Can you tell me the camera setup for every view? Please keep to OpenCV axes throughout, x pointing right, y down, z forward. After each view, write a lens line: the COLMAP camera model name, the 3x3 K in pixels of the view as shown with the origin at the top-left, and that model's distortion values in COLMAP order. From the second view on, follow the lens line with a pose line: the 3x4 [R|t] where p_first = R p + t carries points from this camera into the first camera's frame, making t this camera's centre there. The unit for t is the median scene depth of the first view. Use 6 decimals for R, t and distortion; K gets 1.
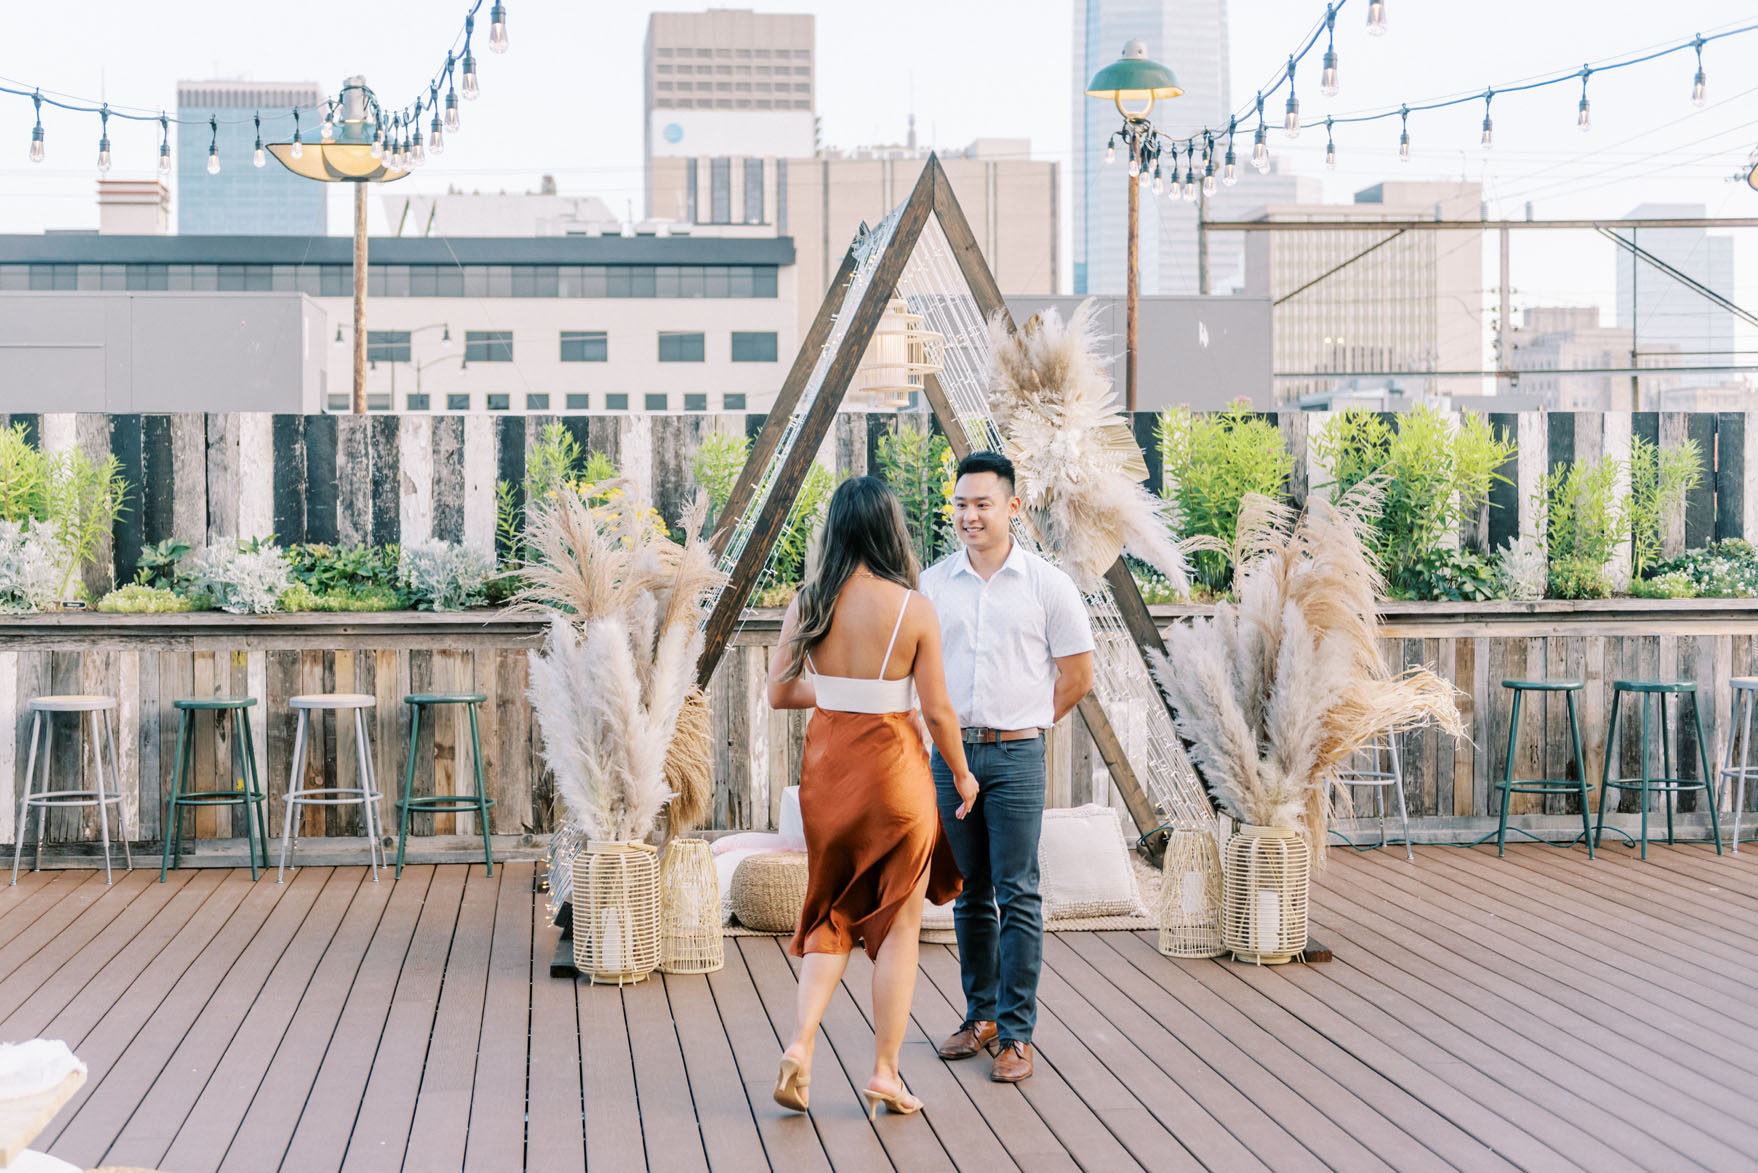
lens RADIAL K [[2472.3, 0, 778.2], [0, 2472.3, 518.7], [0, 0, 1]] dist [-0.019488, 0.016744]
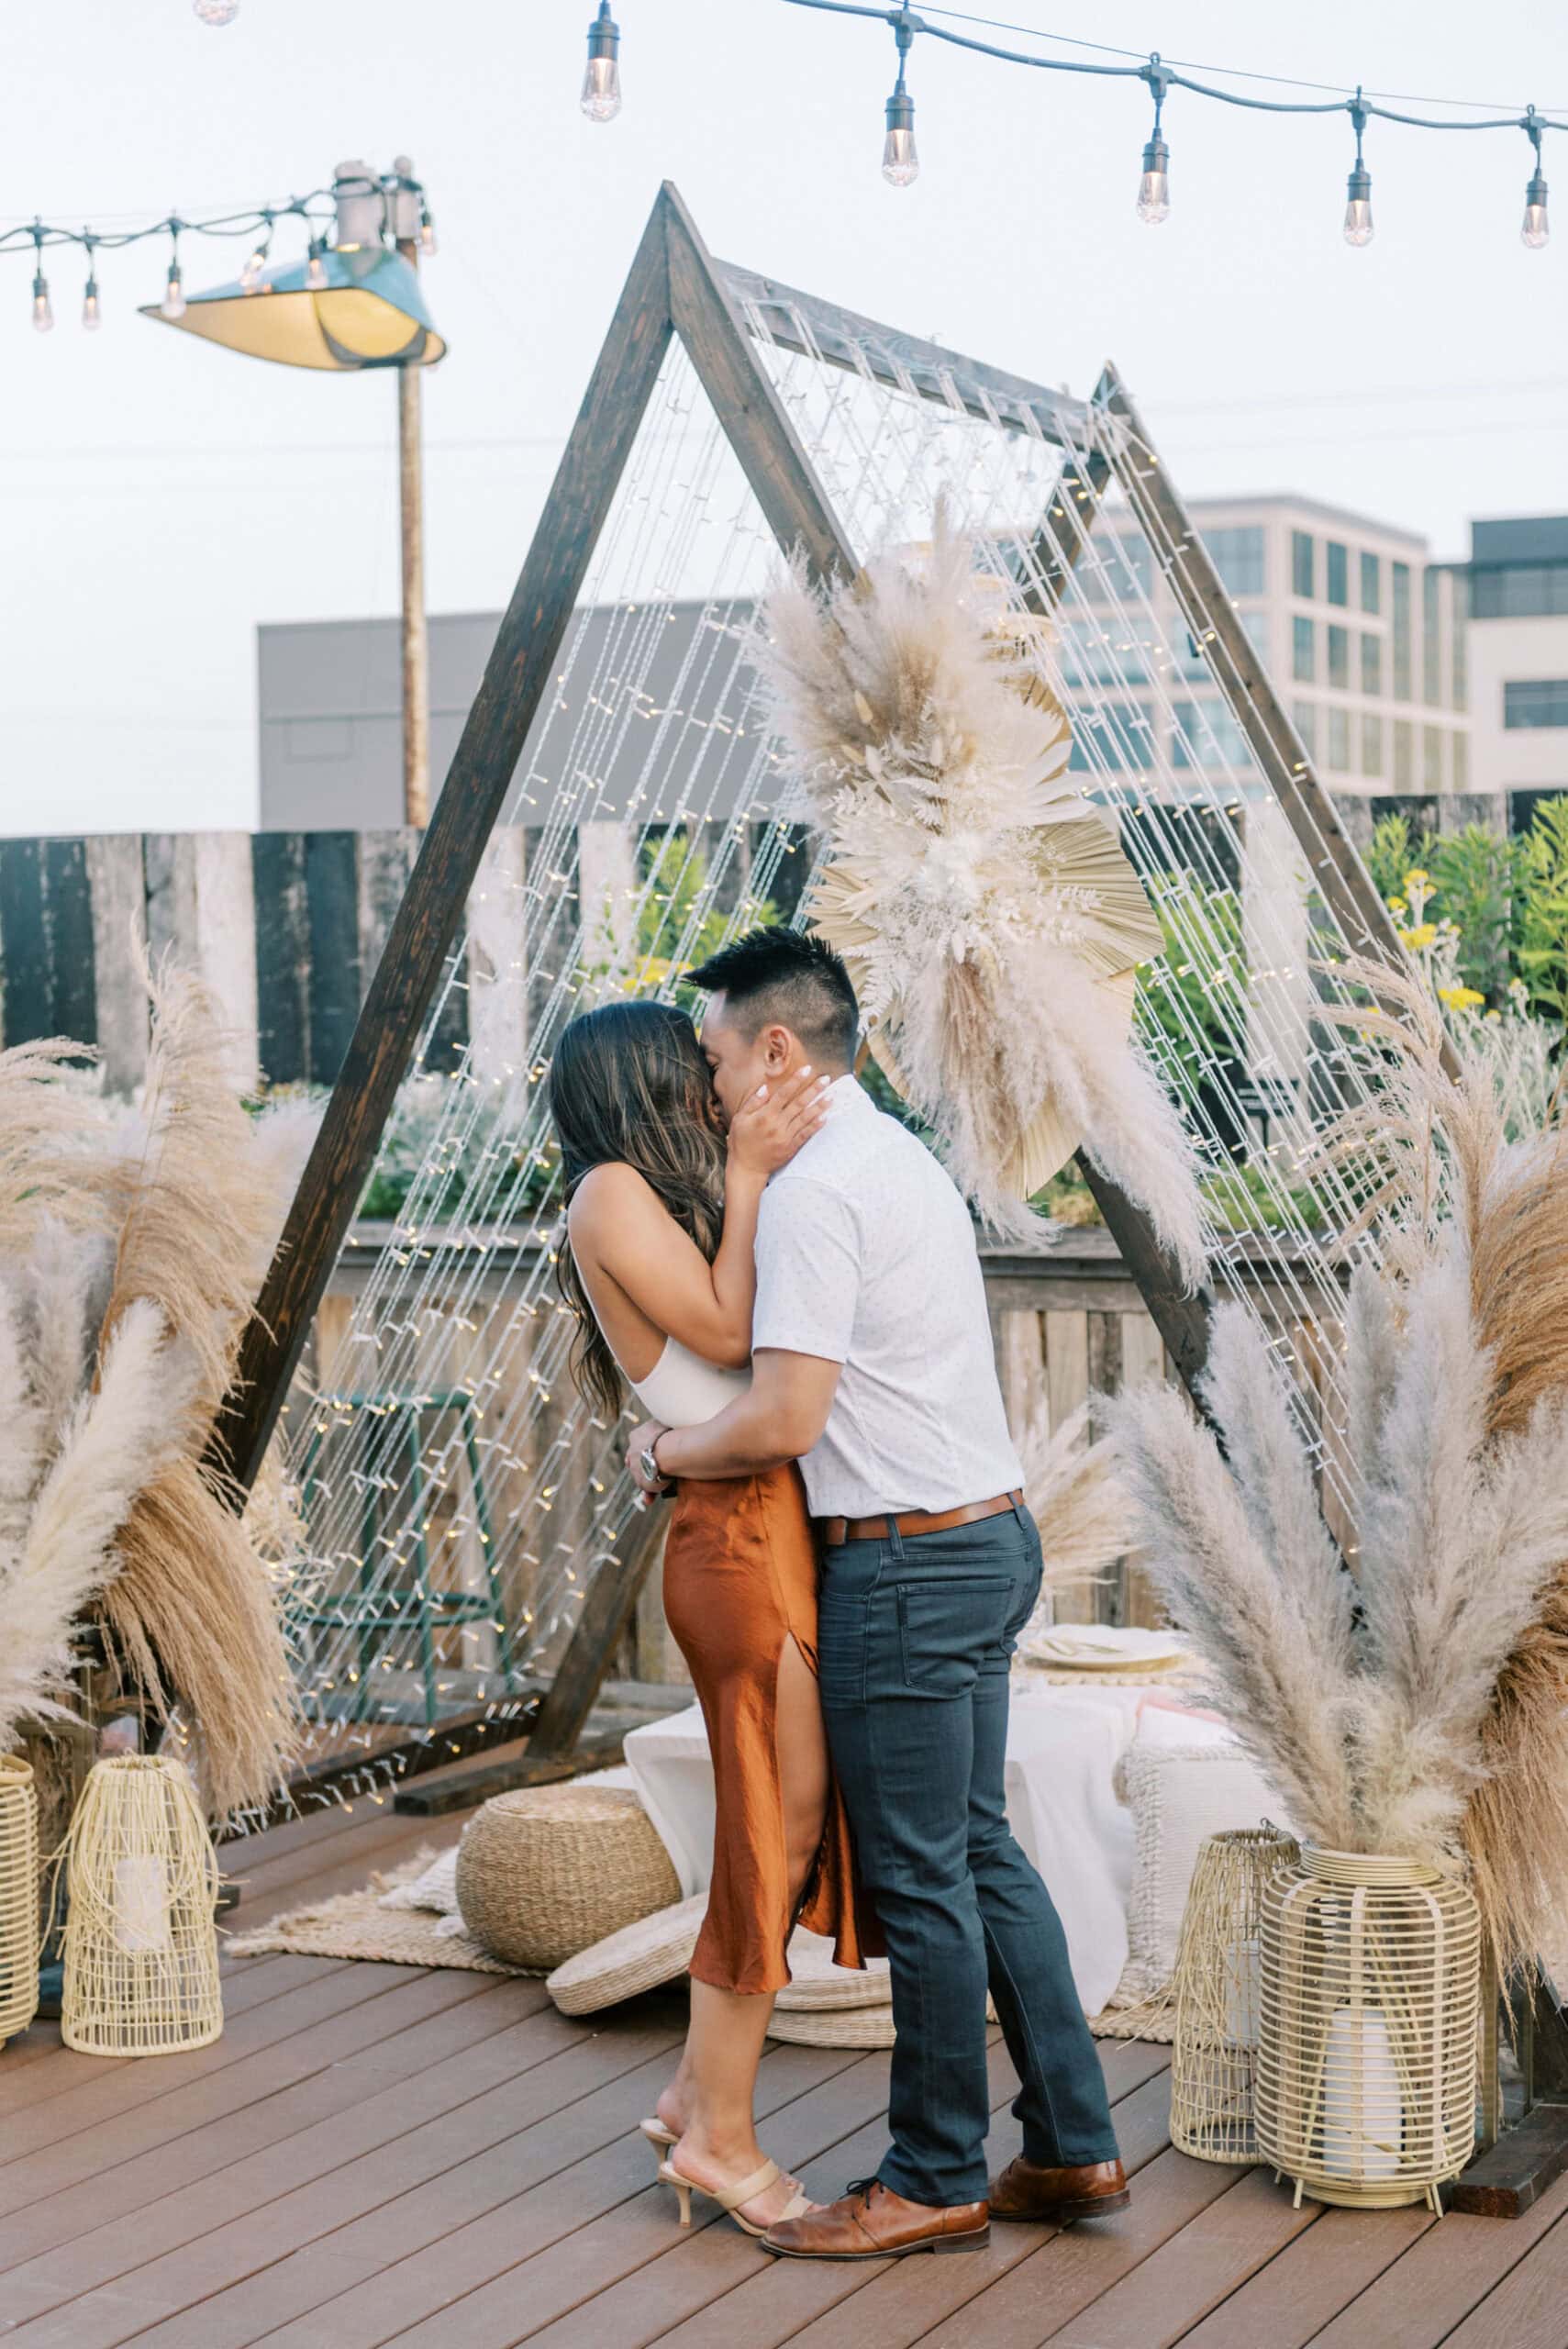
lens RADIAL K [[4210.2, 0, 759.0], [0, 4210.2, 1144.6], [0, 0, 1]] dist [0.013514, -0.240979]
pose [[0.867708, 0.012400, -0.496920, 0.333064], [0.005844, 0.999365, 0.035142, -0.007302], [0.497041, -0.033397, 0.867084, 0.288911]]
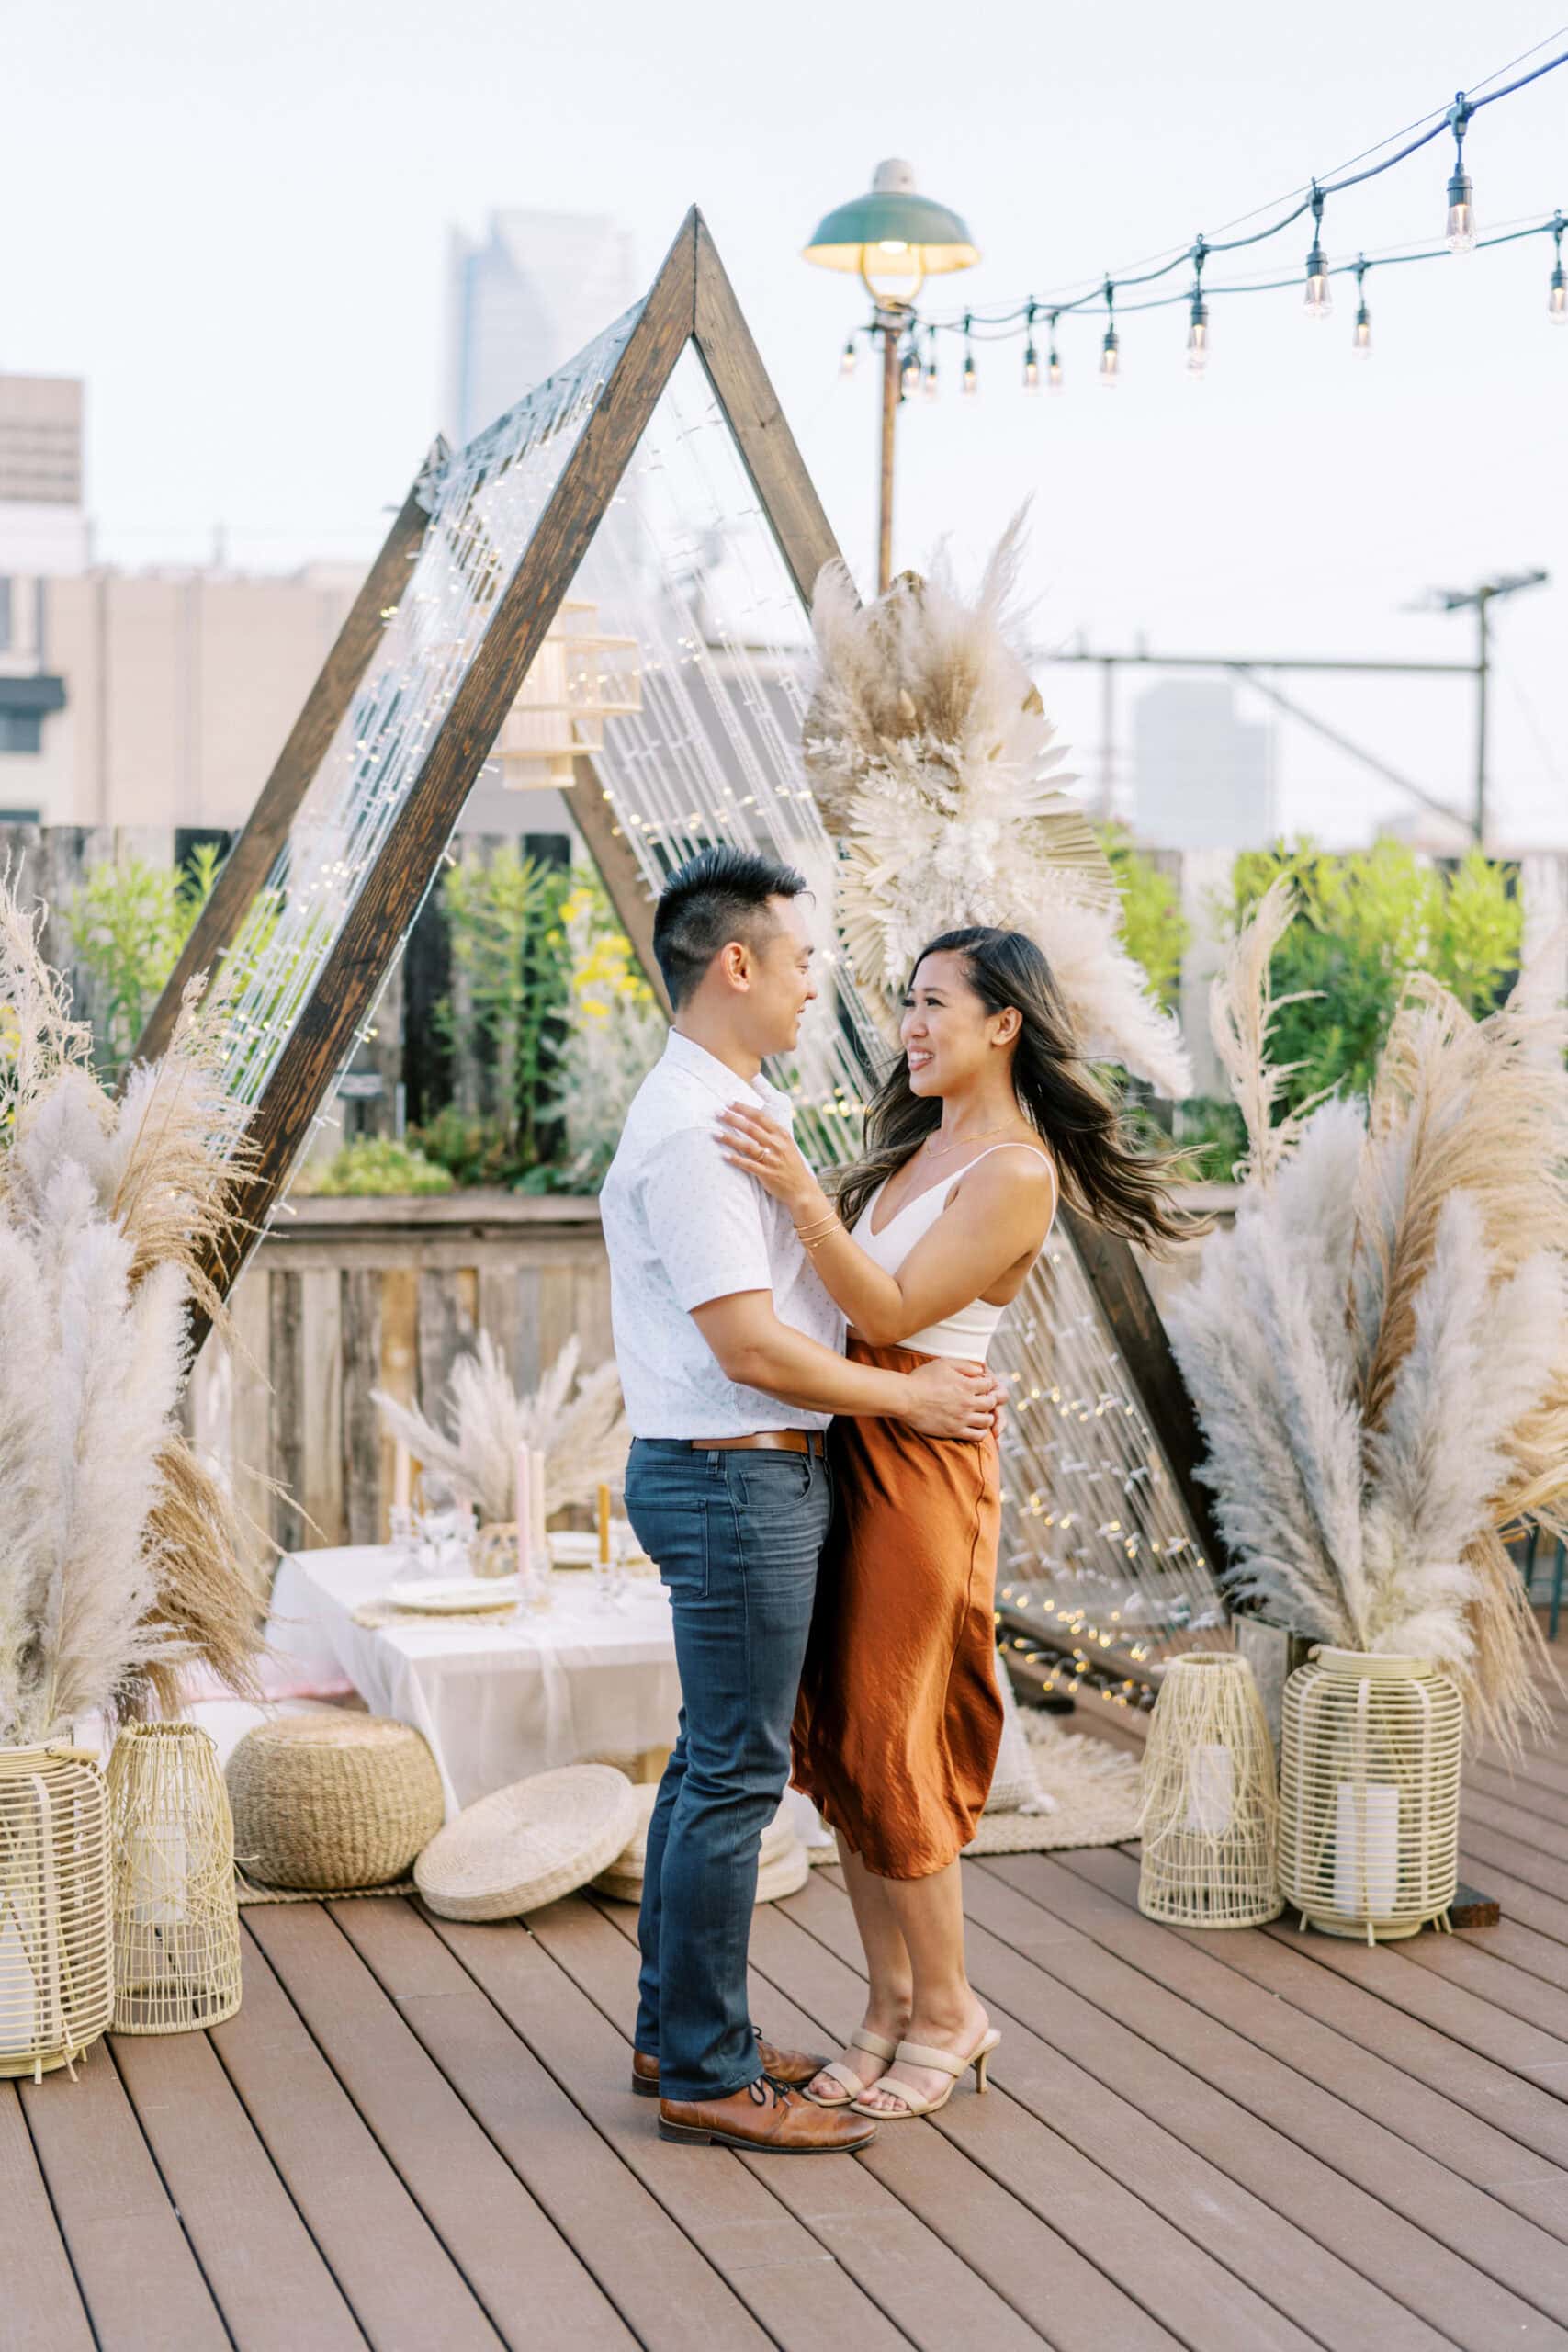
lens RADIAL K [[3302.6, 0, 751.1], [0, 3302.6, 1167.5], [0, 0, 1]] dist [-0.005596, 0.050845]
pose [[0.977066, 0.000219, 0.212938, -0.043981], [-0.006351, 0.999584, 0.028116, 0.009612], [-0.212844, -0.028823, 0.976661, 0.300374]]
